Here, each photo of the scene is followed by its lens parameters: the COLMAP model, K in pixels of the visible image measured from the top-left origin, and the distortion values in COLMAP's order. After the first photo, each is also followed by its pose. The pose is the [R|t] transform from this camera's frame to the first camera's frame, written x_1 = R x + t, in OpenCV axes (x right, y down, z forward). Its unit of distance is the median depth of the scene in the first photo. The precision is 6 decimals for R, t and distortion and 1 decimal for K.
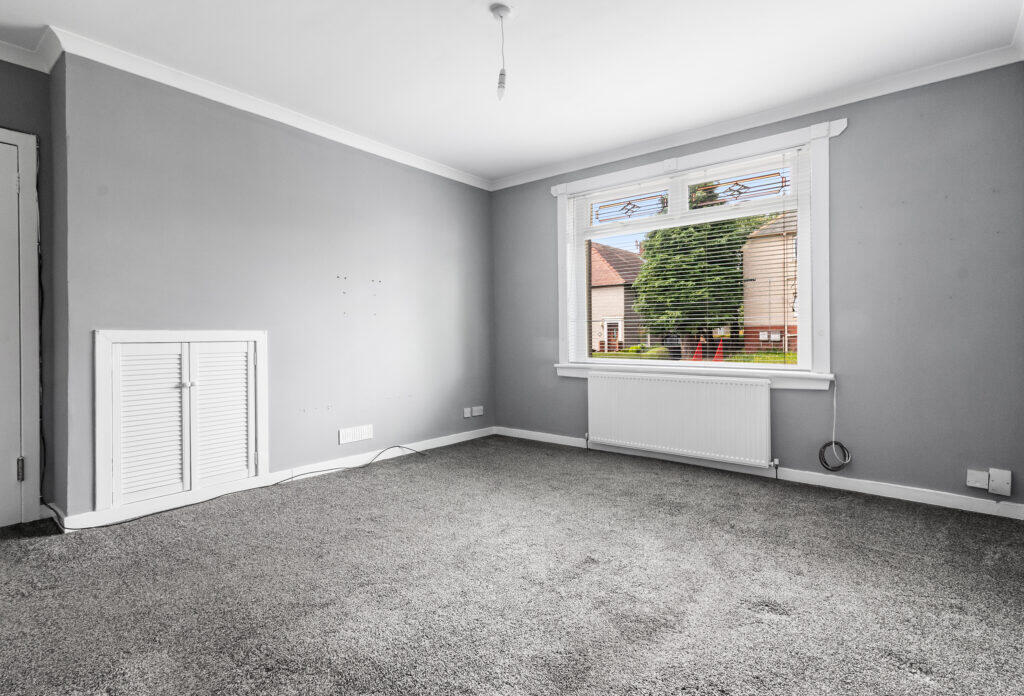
lens RADIAL K [[504.9, 0, 509.7], [0, 504.9, 324.1], [0, 0, 1]] dist [0.010020, 0.000329]
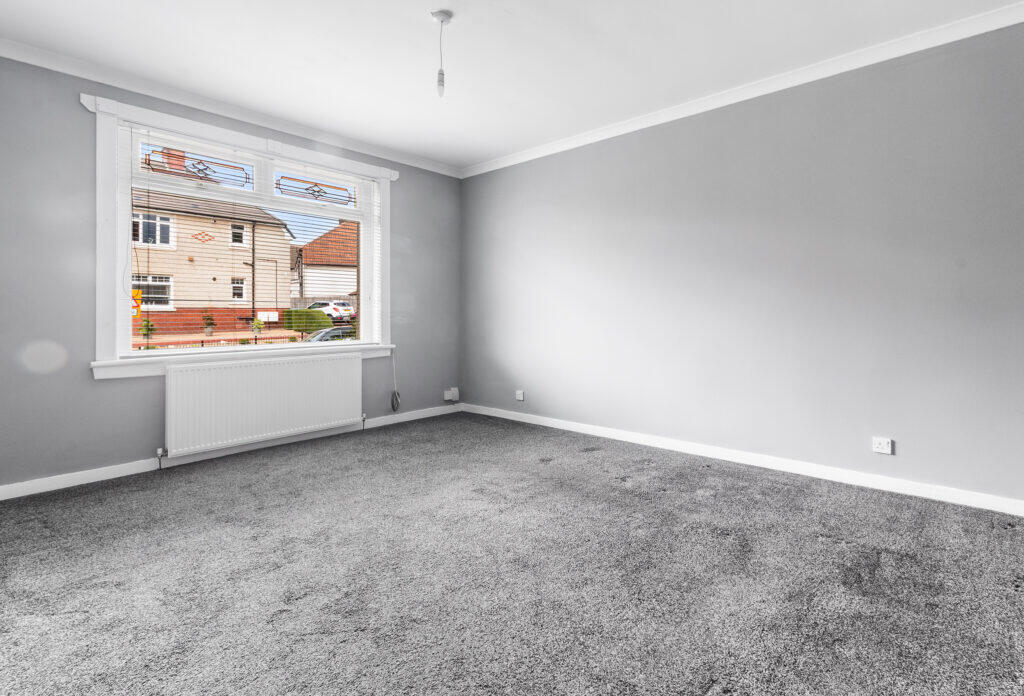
lens RADIAL K [[510.5, 0, 512.3], [0, 510.5, 292.2], [0, 0, 1]] dist [0.004028, 0.000355]
pose [[0.041234, 0.049991, 0.997898, -0.772455], [-0.015778, 0.998656, -0.049377, 0.015874], [-0.999025, -0.013709, 0.041967, 0.575206]]
